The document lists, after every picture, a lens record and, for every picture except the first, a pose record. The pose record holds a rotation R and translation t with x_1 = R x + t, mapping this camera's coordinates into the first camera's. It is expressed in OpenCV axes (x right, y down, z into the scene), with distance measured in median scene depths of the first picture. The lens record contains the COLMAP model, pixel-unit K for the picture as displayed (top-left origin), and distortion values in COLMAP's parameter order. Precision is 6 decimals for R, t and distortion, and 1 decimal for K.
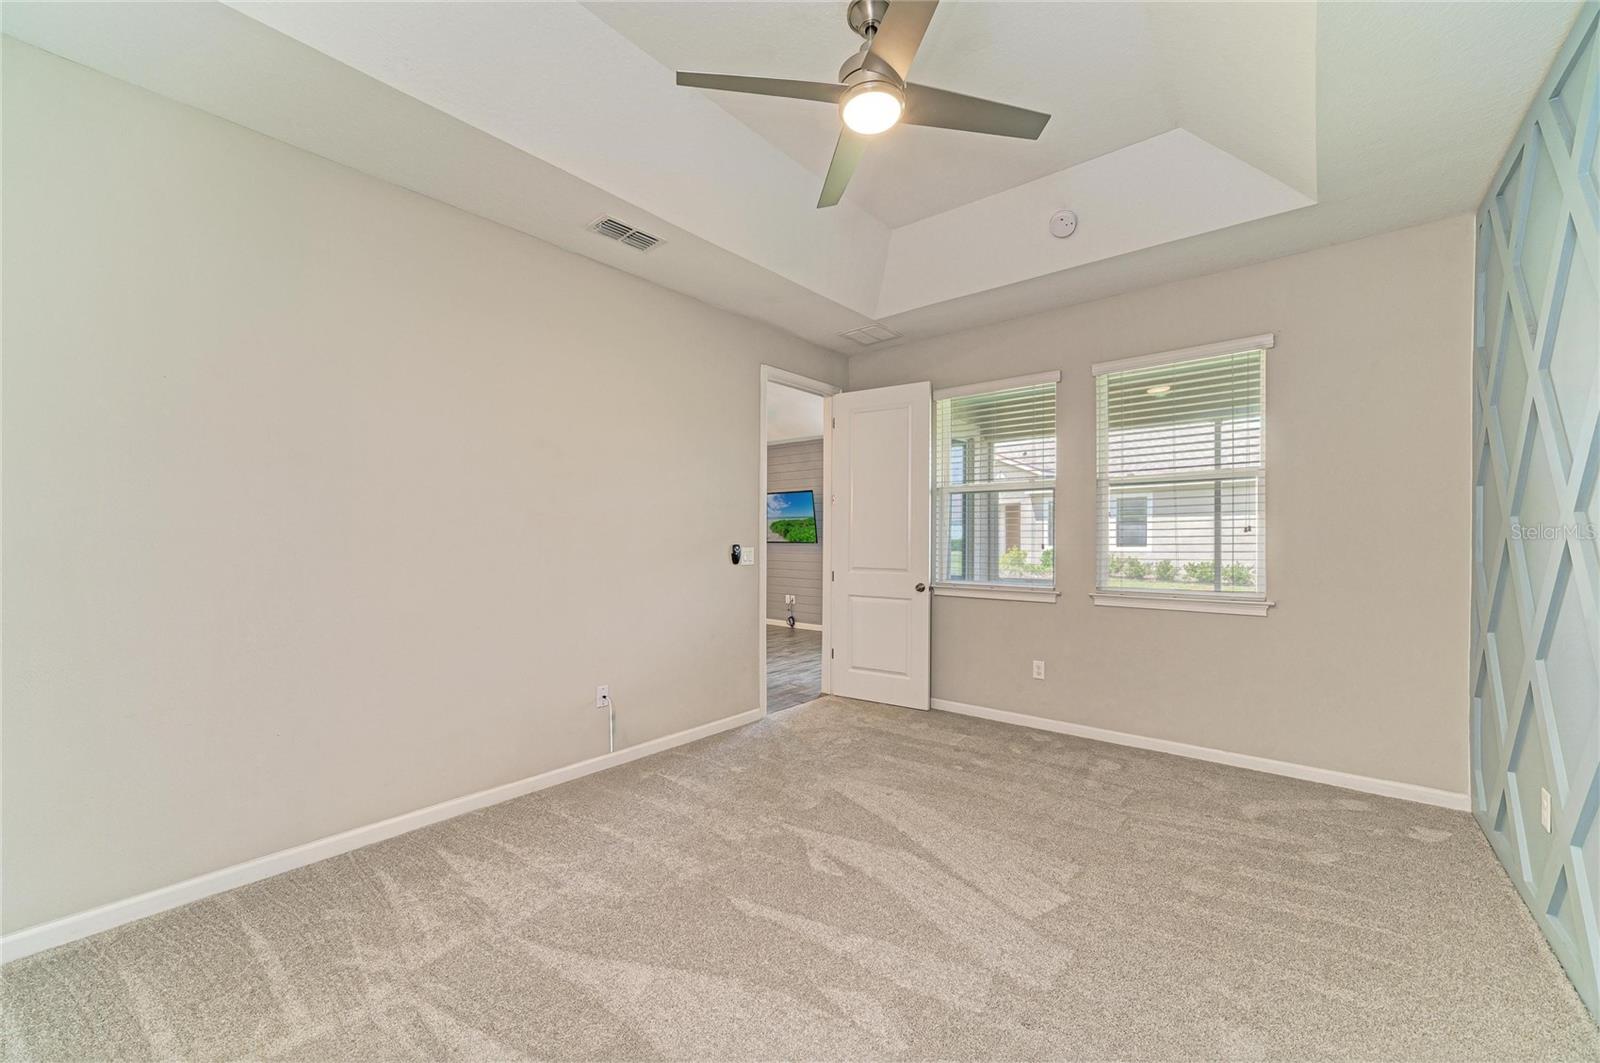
lens RADIAL K [[623.6, 0, 801.2], [0, 623.6, 535.1], [0, 0, 1]] dist [-0.000772, -0.000012]
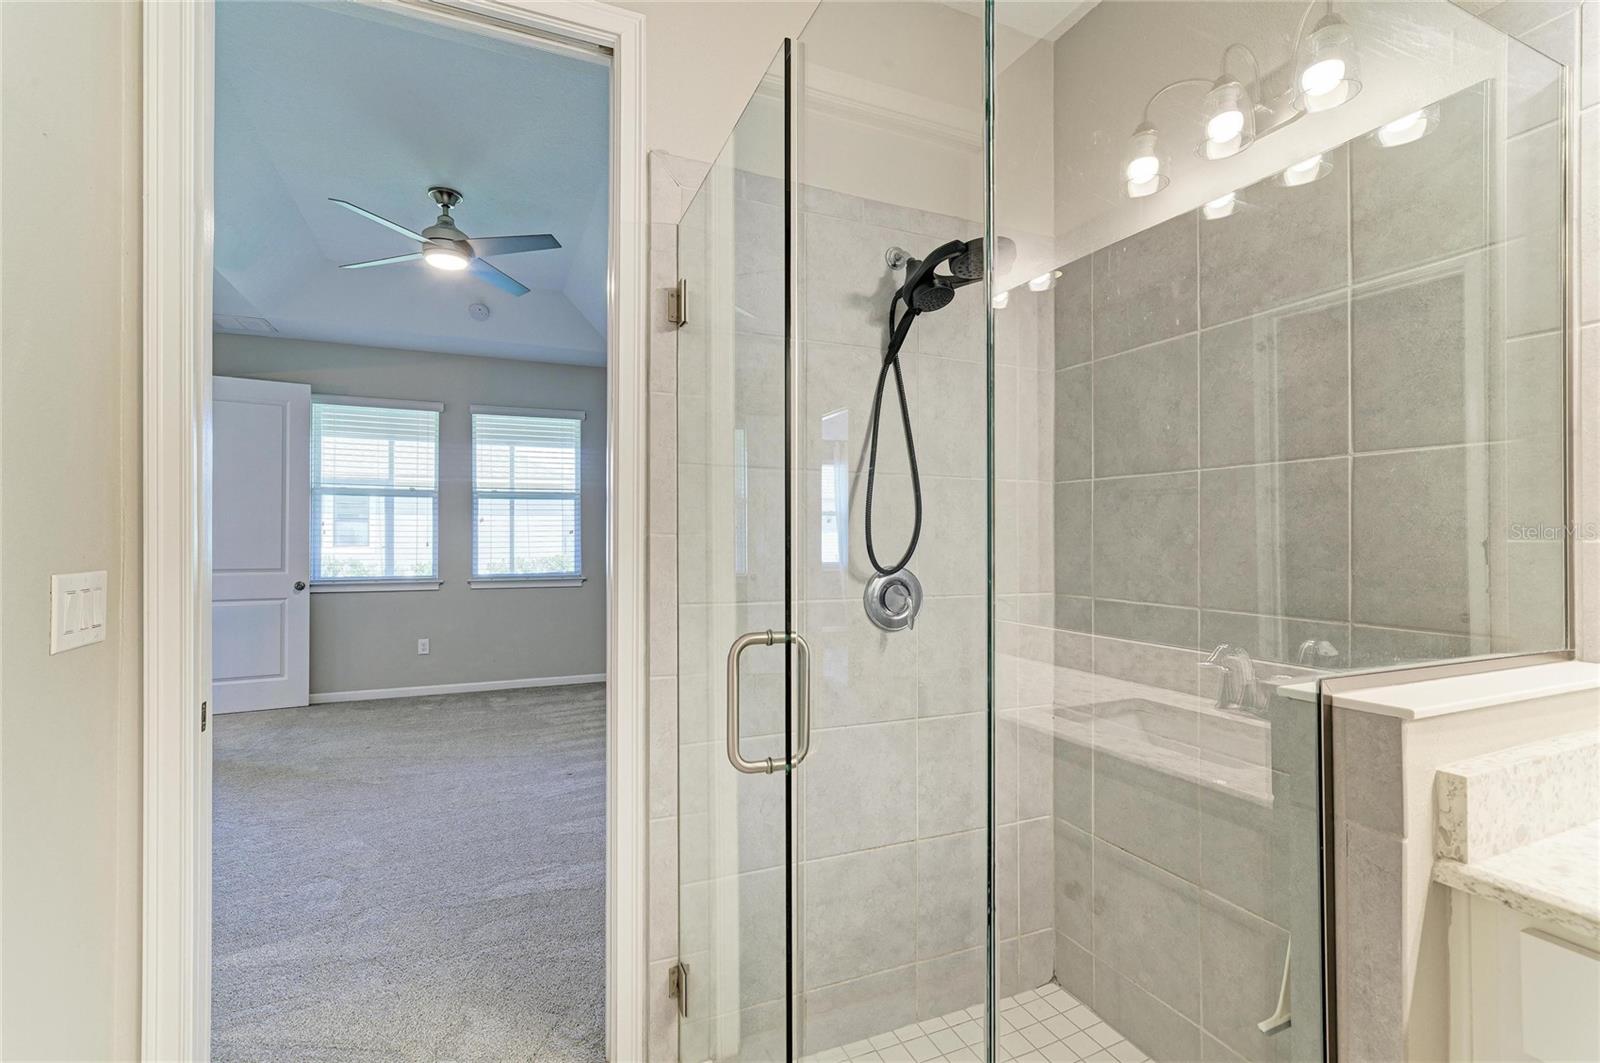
lens RADIAL K [[732.7, 0, 801.2], [0, 732.7, 532.0], [0, 0, 1]] dist [0.000016, 0.000002]
pose [[0.457254, 0.003188, 0.889331, -0.497712], [-0.001934, 0.999995, -0.002590, -0.002534], [-0.889334, -0.000536, 0.457257, -0.270461]]
